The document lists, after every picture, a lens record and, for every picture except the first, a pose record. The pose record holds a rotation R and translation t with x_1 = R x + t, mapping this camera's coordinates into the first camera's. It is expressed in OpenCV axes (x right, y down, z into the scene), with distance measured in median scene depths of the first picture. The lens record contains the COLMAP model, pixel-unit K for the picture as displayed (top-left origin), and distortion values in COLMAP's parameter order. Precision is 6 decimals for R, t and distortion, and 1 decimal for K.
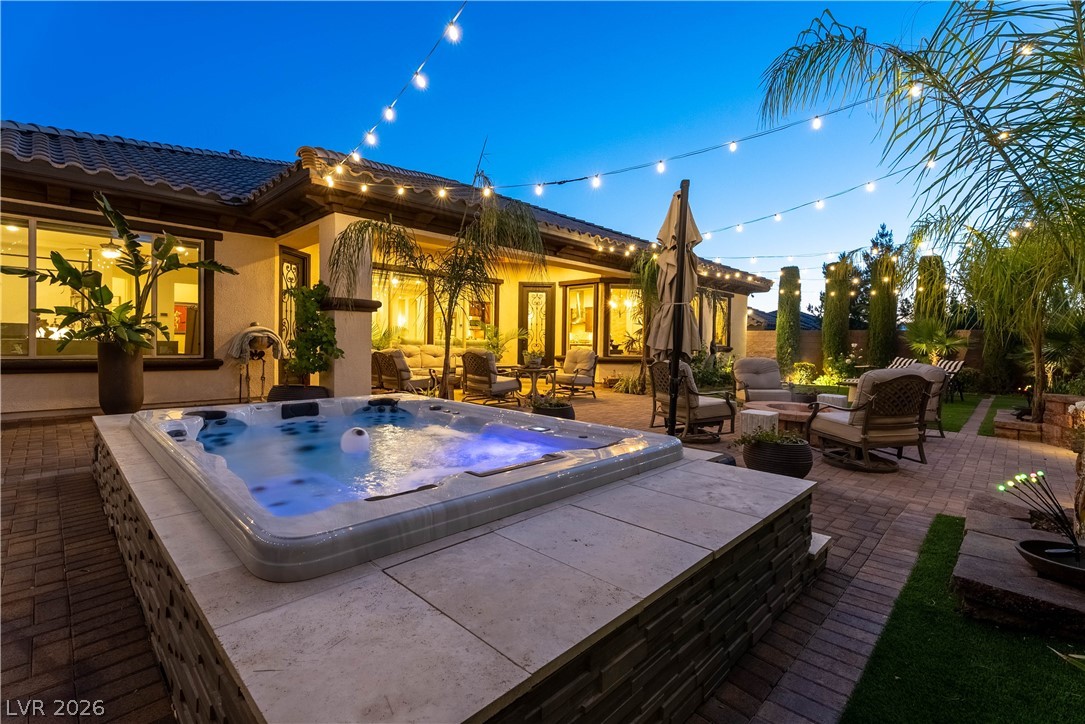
lens RADIAL K [[488.1, 0, 545.7], [0, 488.1, 351.2], [0, 0, 1]] dist [0.011192, -0.000041]
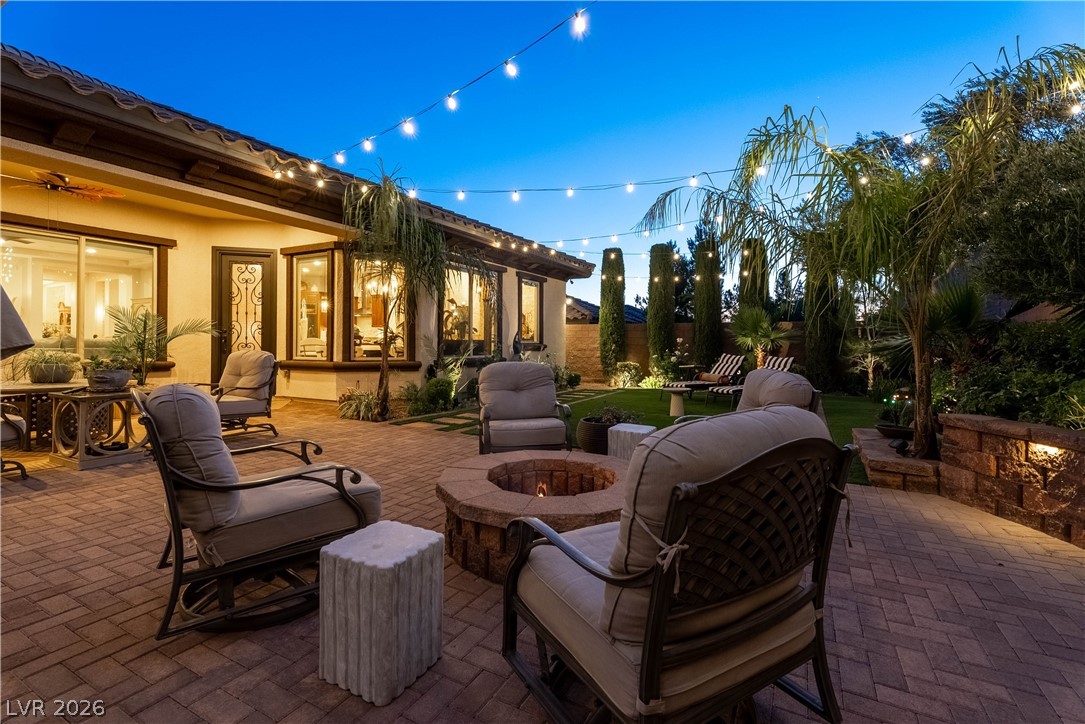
lens RADIAL K [[493.1, 0, 541.6], [0, 493.1, 343.7], [0, 0, 1]] dist [0.000956, 0.000417]
pose [[0.962381, -0.013102, 0.271388, 0.179823], [0.016927, 0.999788, -0.011761, -0.000174], [-0.271177, 0.015913, 0.962398, 0.261536]]
